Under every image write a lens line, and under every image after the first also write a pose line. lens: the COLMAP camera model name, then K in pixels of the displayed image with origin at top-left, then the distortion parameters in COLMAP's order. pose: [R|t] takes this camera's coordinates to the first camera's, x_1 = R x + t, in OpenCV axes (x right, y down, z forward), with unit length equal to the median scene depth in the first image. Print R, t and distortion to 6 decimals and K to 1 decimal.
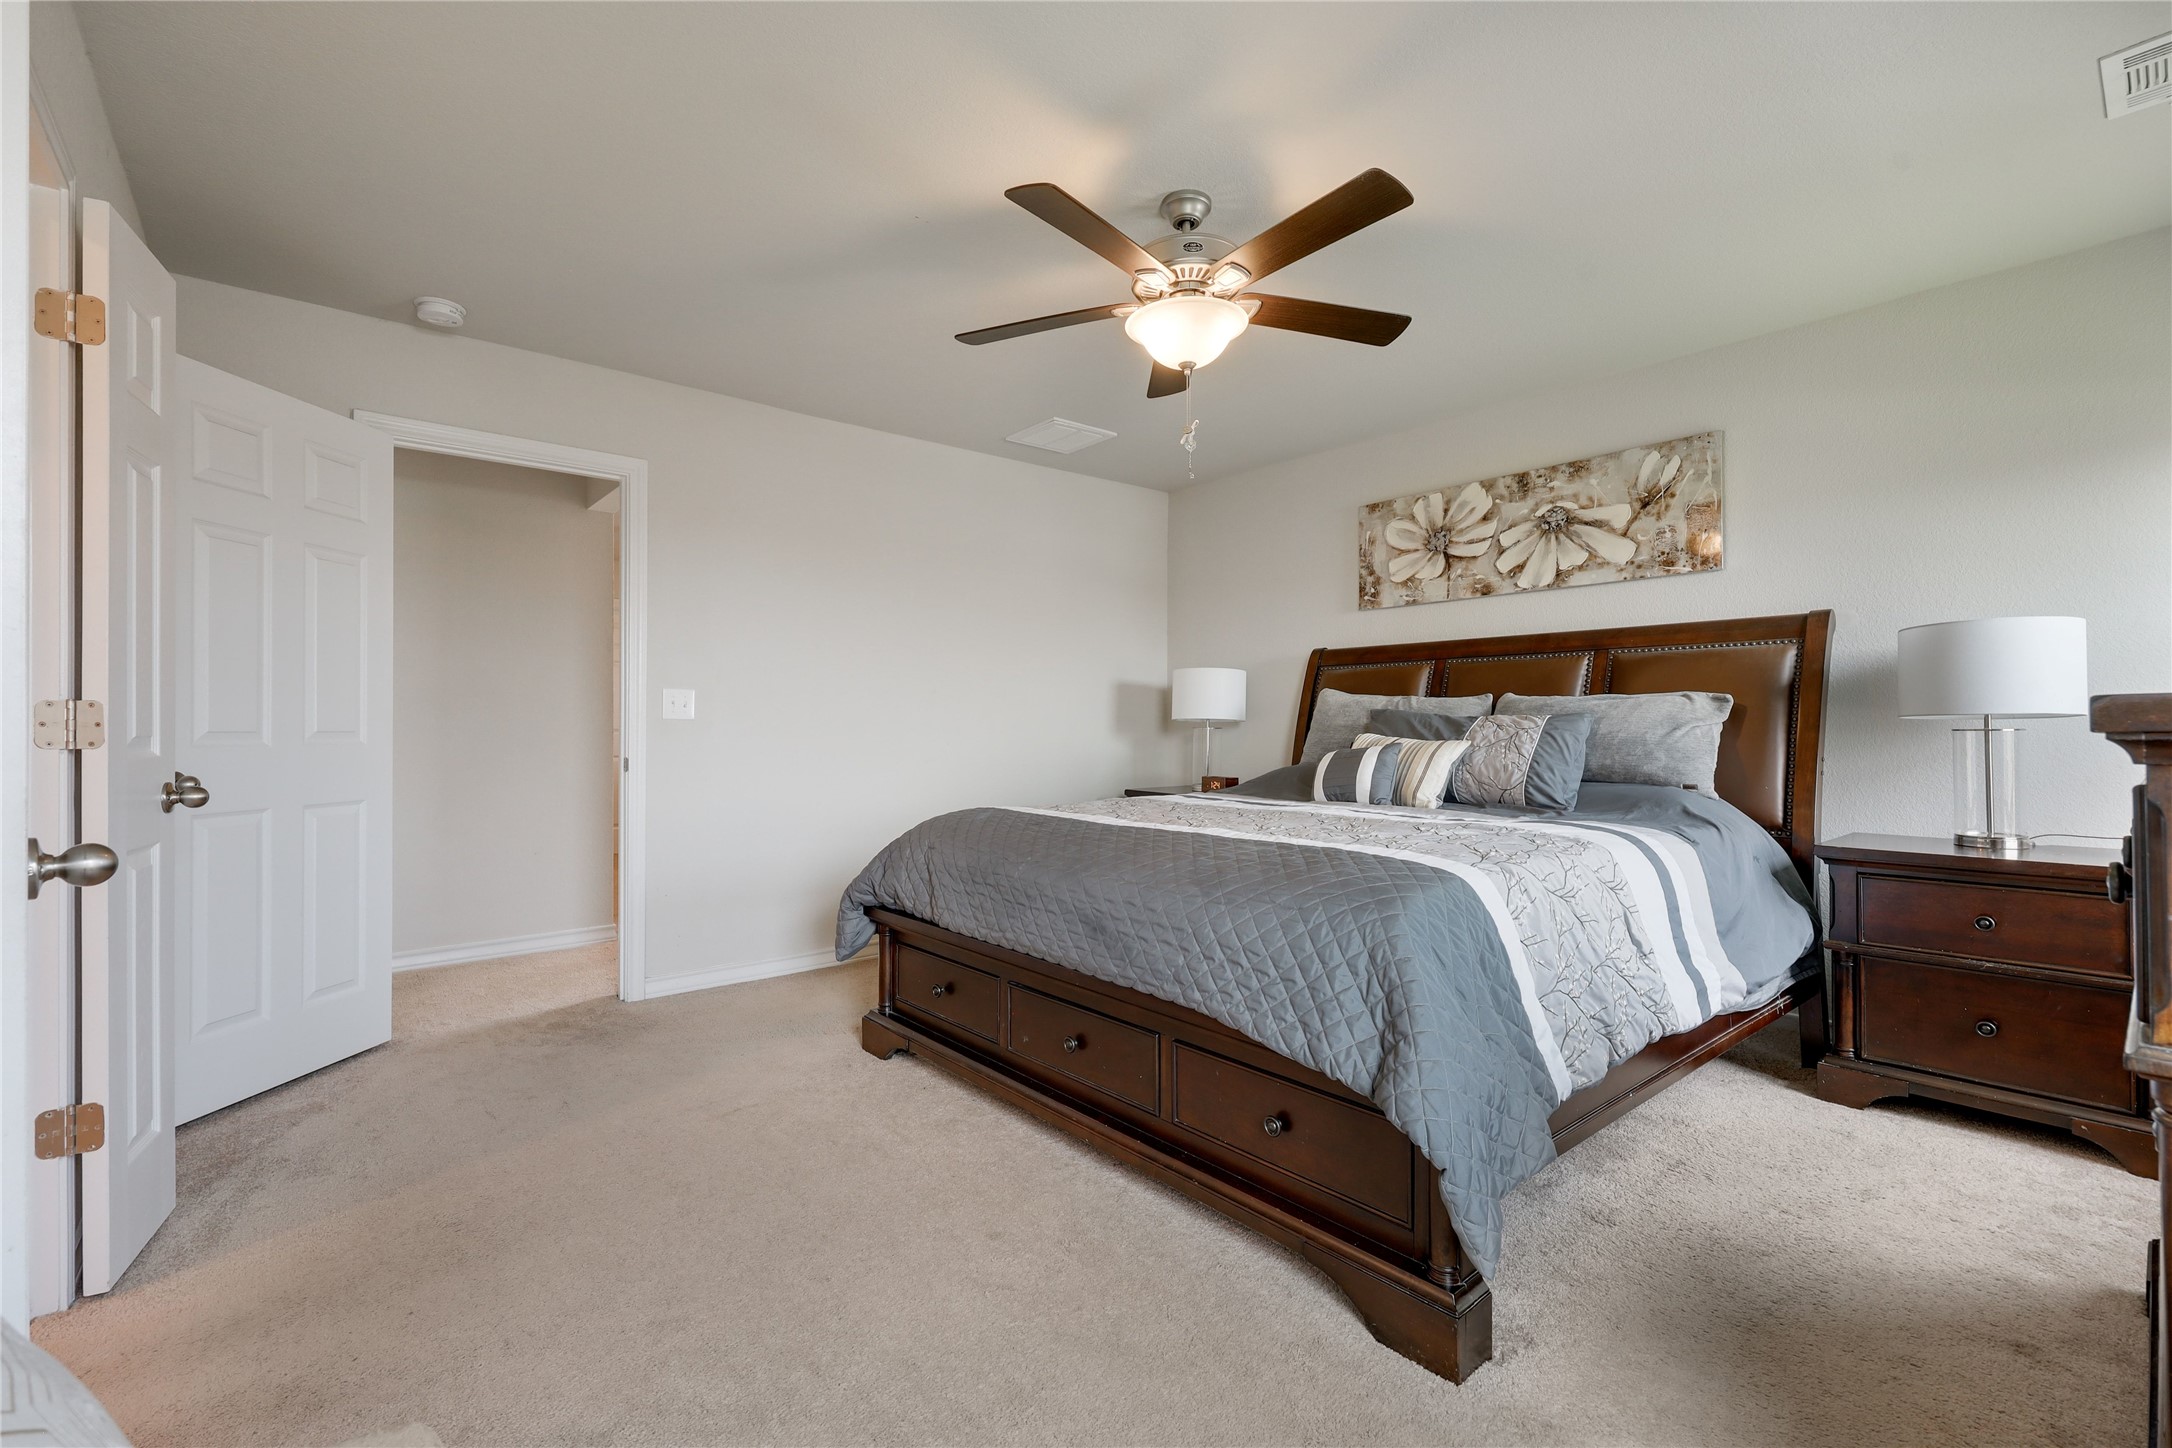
lens RADIAL K [[901.1, 0, 1072.7], [0, 901.1, 734.3], [0, 0, 1]] dist [-0.000163, -0.000035]
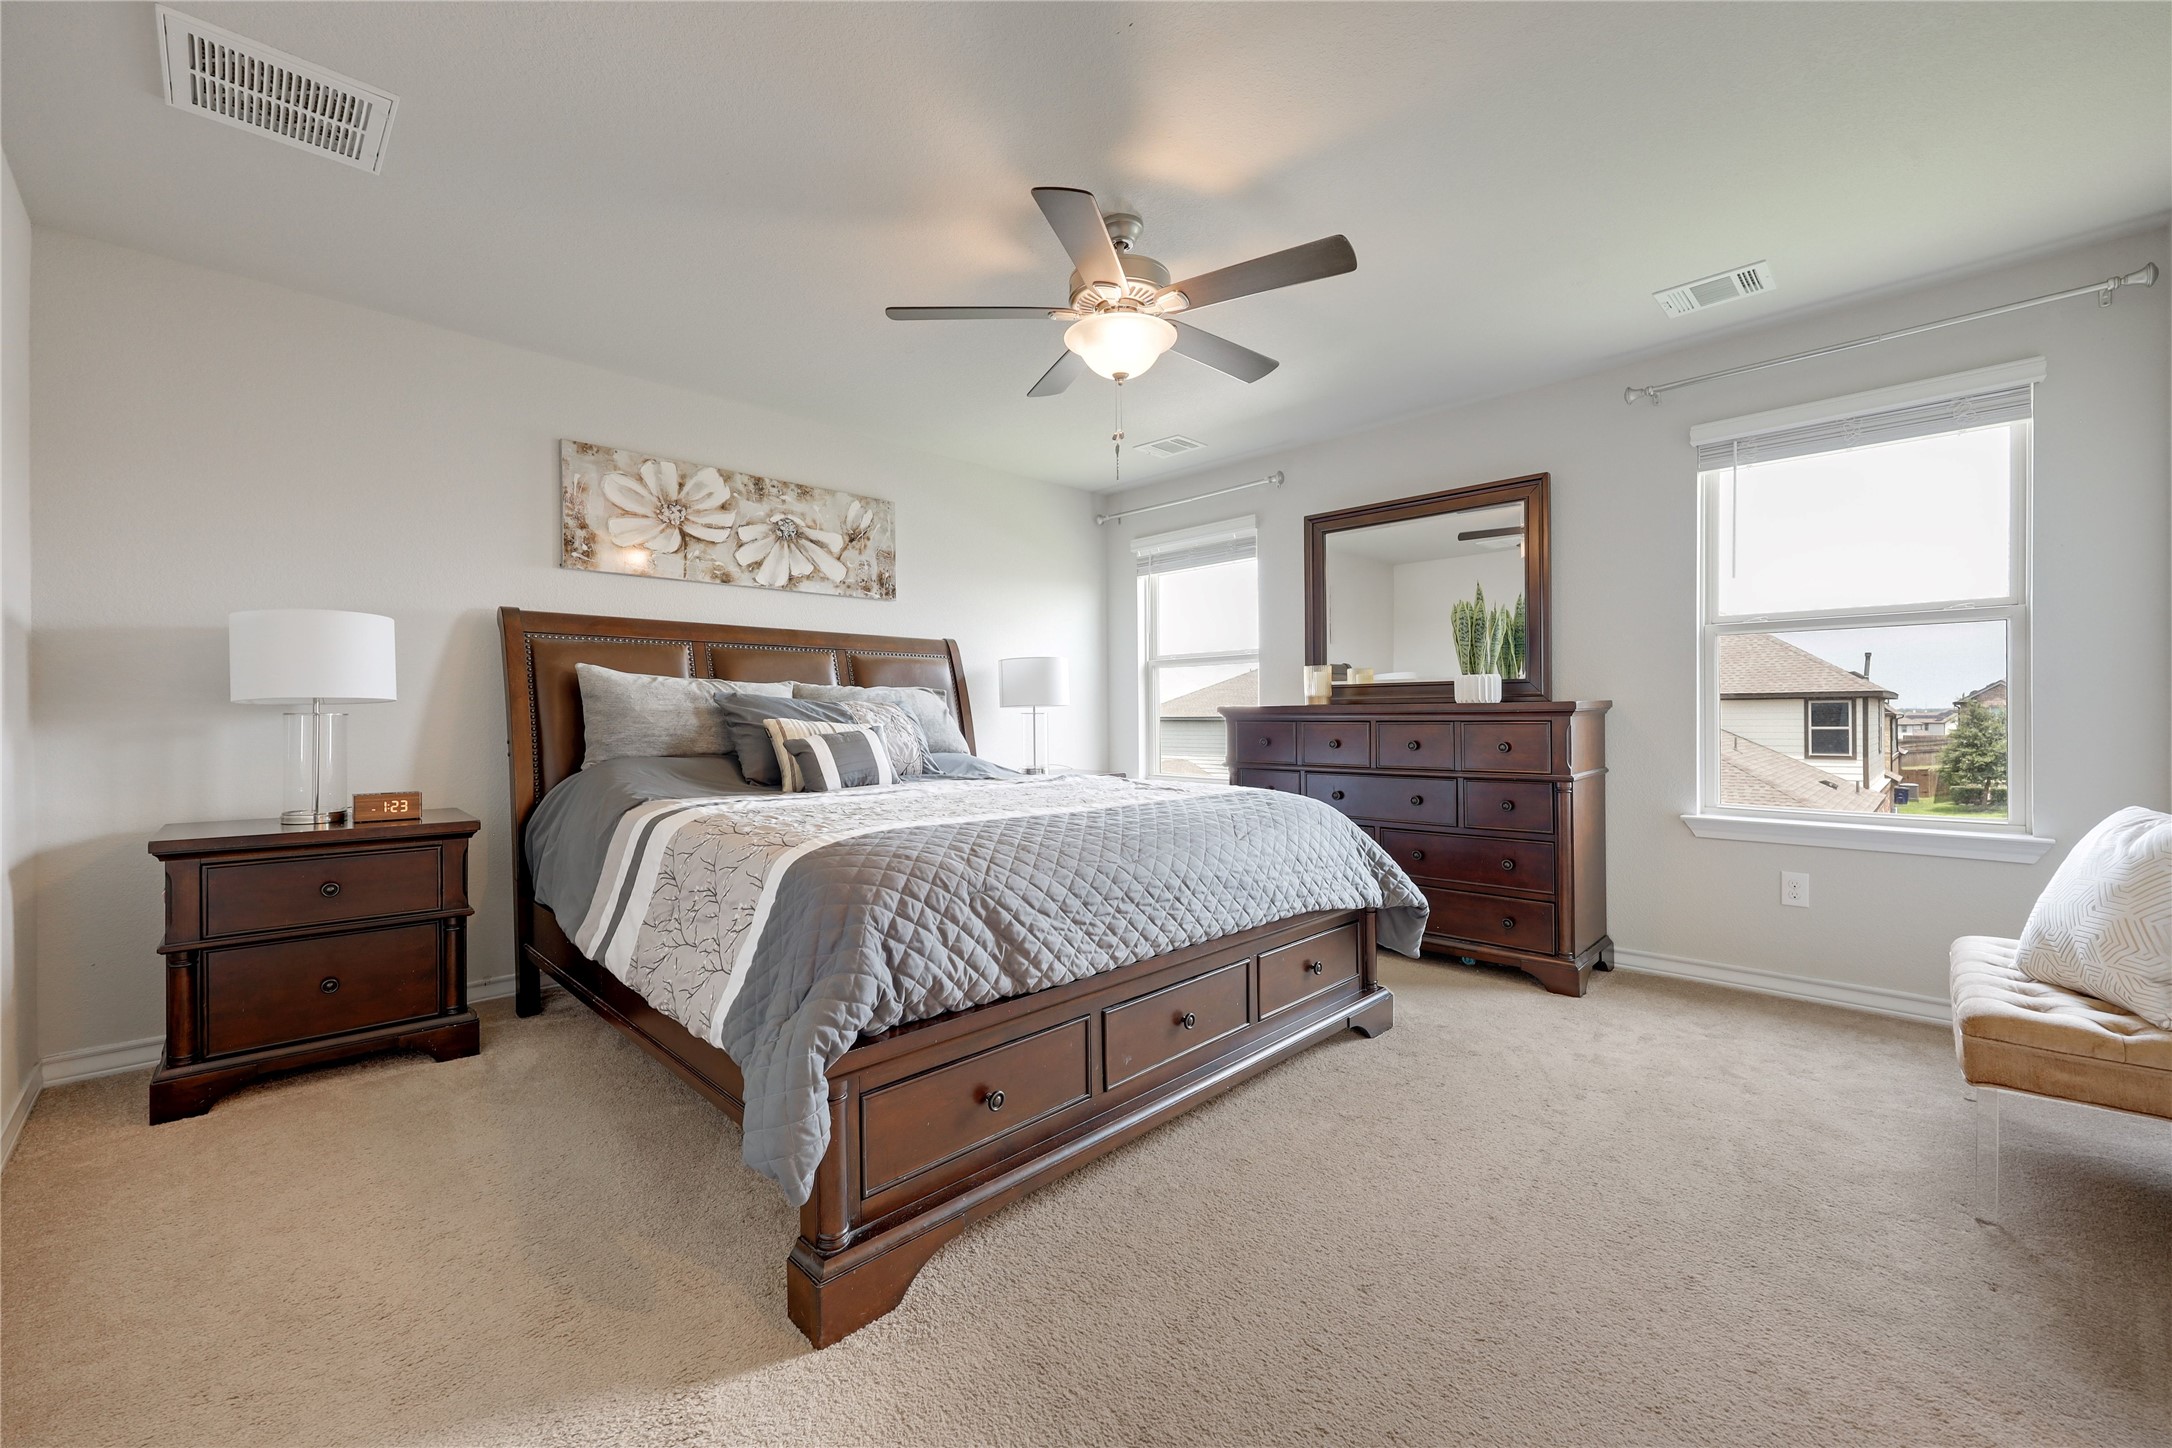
lens RADIAL K [[875.4, 0, 1082.6], [0, 875.4, 716.5], [0, 0, 1]] dist [-0.000381, 0.000159]
pose [[-0.084658, -0.007067, 0.996385, -0.566854], [0.010085, 0.999918, 0.007949, -0.007619], [-0.996359, 0.010722, -0.084580, 0.688512]]
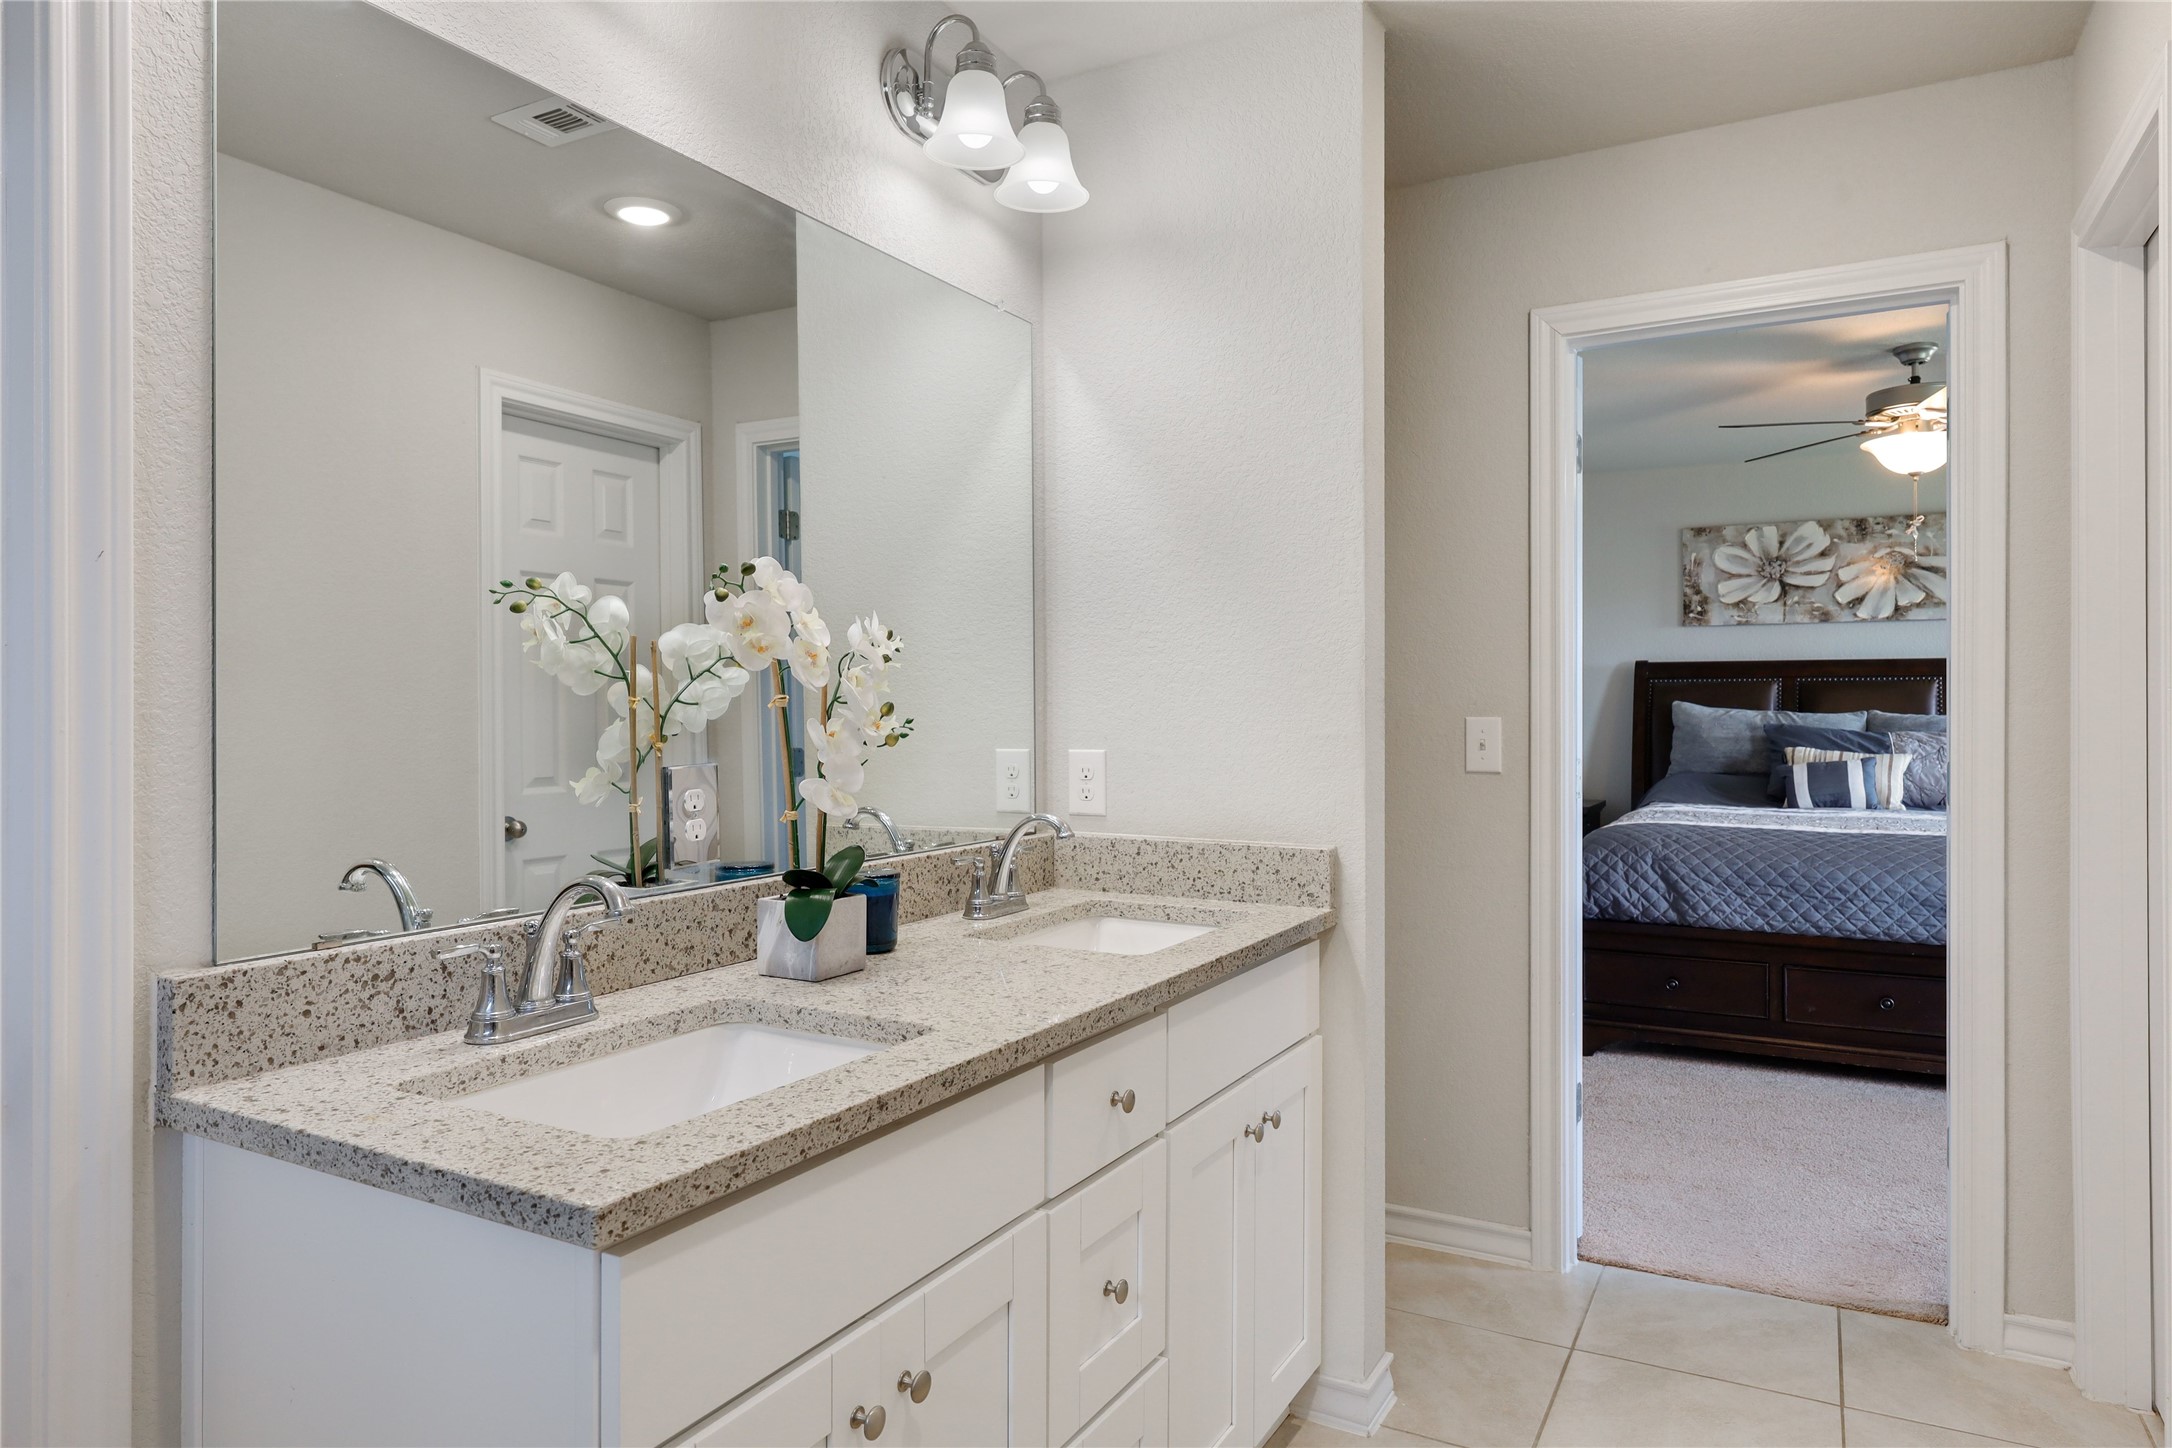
lens RADIAL K [[1274.2, 0, 1086.3], [0, 1274.2, 710.1], [0, 0, 1]] dist [0.002780, 0.001430]
pose [[0.933648, -0.006814, 0.358126, -0.992508], [0.007475, 0.999972, -0.000461, -0.049906], [-0.358113, 0.003107, 0.933673, -0.167561]]
